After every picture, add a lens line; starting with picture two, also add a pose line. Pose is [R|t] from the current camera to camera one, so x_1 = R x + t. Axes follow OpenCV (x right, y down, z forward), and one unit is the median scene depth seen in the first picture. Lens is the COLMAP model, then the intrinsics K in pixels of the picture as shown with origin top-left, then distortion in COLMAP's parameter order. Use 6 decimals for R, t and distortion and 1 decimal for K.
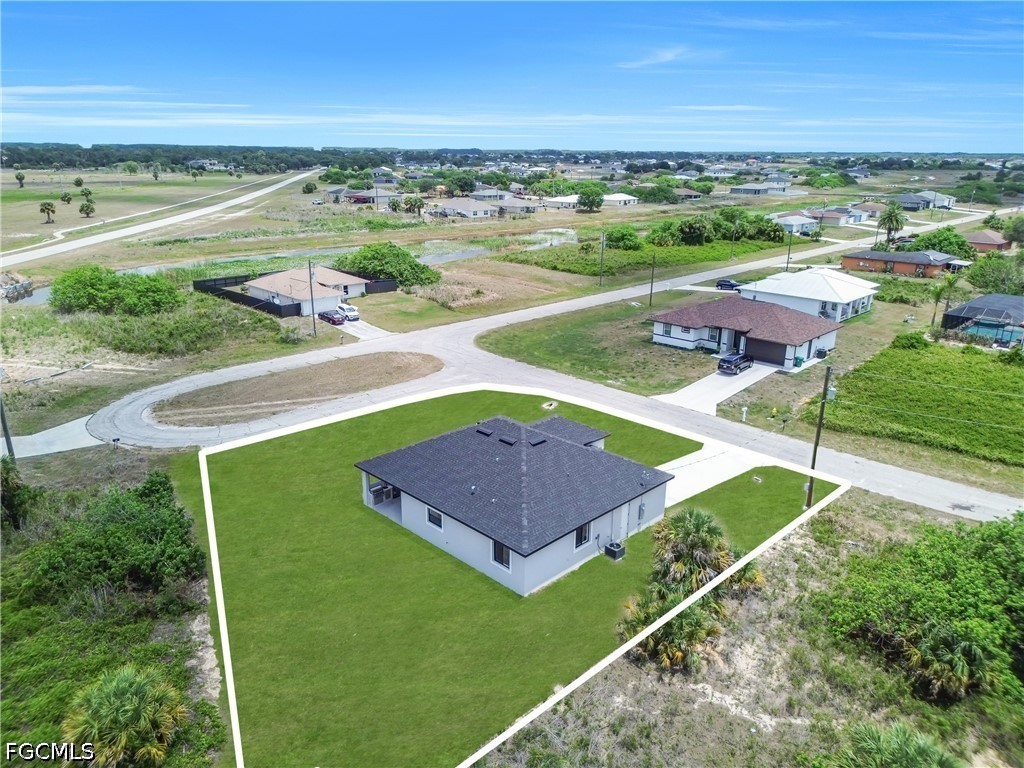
lens RADIAL K [[722.7, 0, 510.3], [0, 722.7, 384.3], [0, 0, 1]] dist [0.051193, -0.041648]
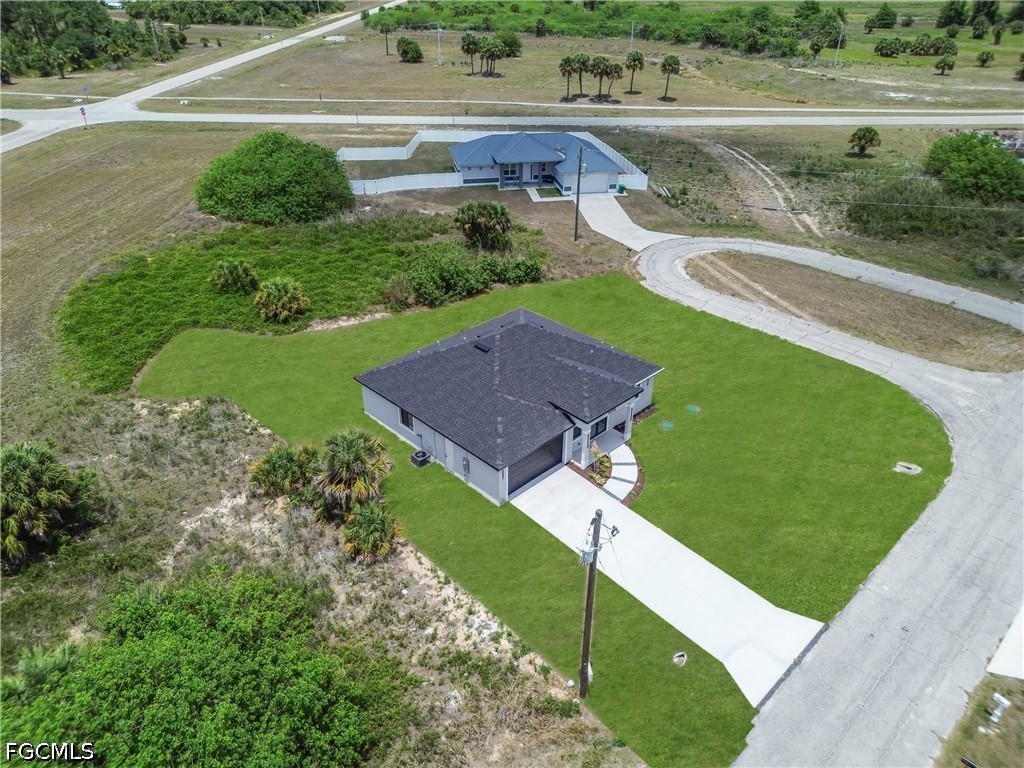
lens RADIAL K [[722.7, 0, 510.3], [0, 722.7, 384.3], [0, 0, 1]] dist [0.051193, -0.041648]
pose [[-0.007729, 0.503084, -0.864203, 0.616131], [-0.314208, 0.819235, 0.479716, -0.246210], [0.949323, 0.275248, 0.151741, 0.588675]]
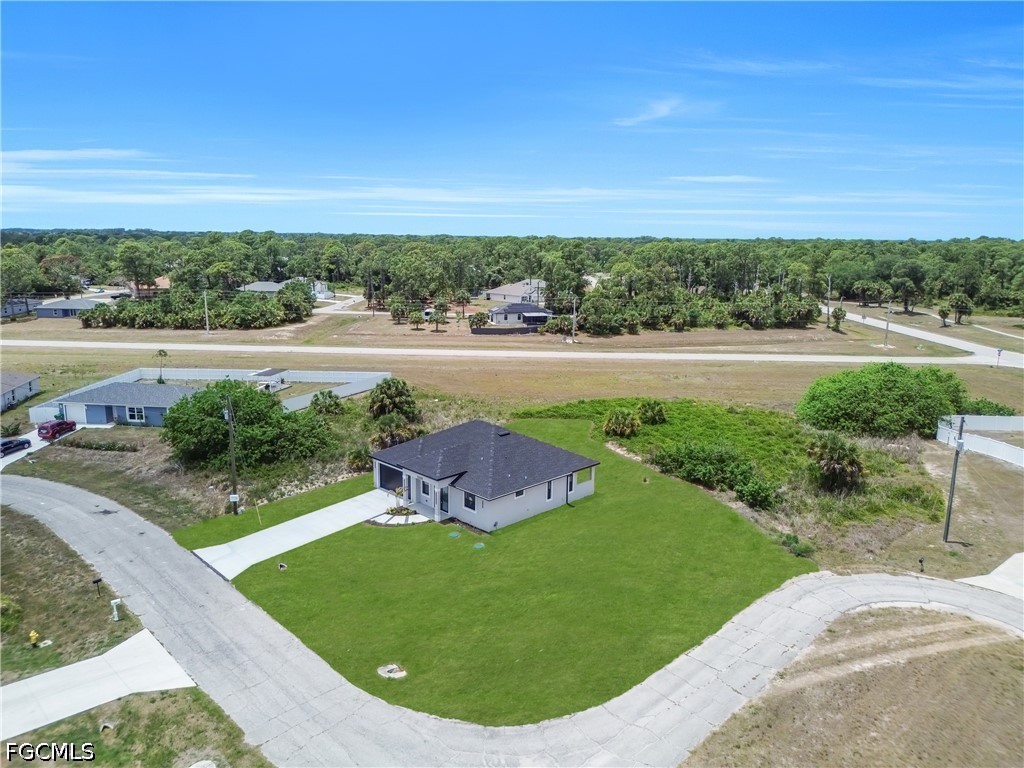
lens RADIAL K [[722.7, 0, 510.3], [0, 722.7, 384.3], [0, 0, 1]] dist [0.051193, -0.041648]
pose [[-0.999738, -0.022541, 0.004022, -0.035850], [-0.017592, 0.868581, 0.495234, -0.473877], [-0.014656, 0.495034, -0.868750, 1.471355]]
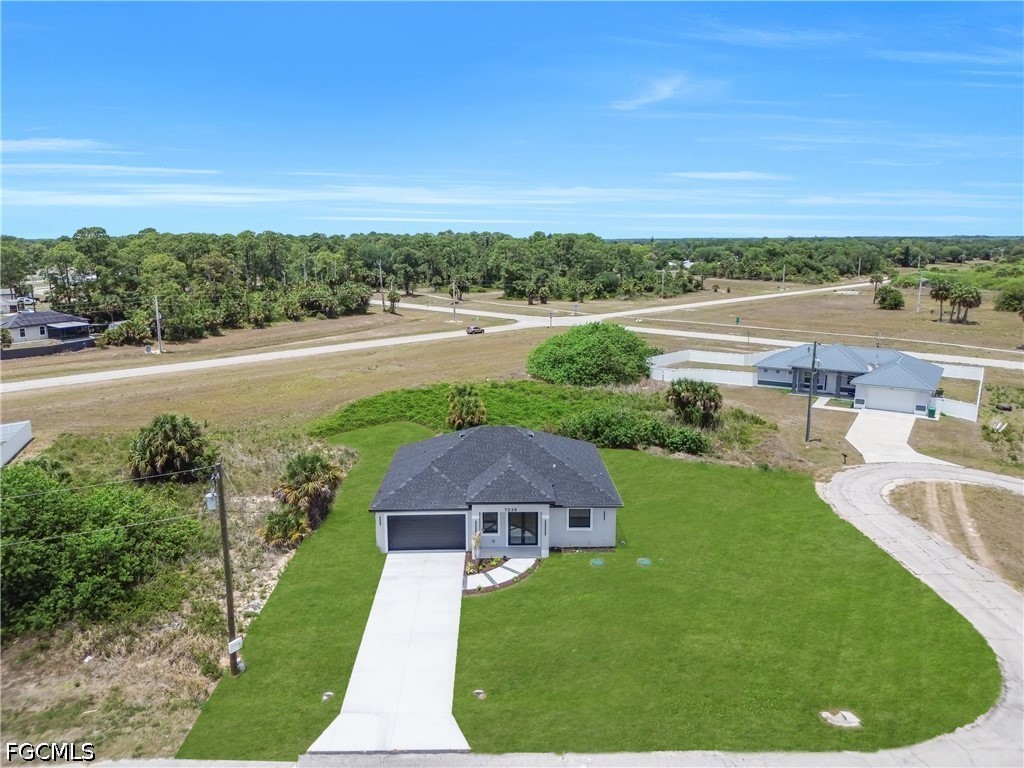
lens RADIAL K [[722.7, 0, 510.3], [0, 722.7, 384.3], [0, 0, 1]] dist [0.051193, -0.041648]
pose [[-0.693104, 0.134659, -0.708148, 0.512591], [-0.227574, 0.891276, 0.392221, -0.297616], [0.683971, 0.433006, -0.587102, 1.105997]]
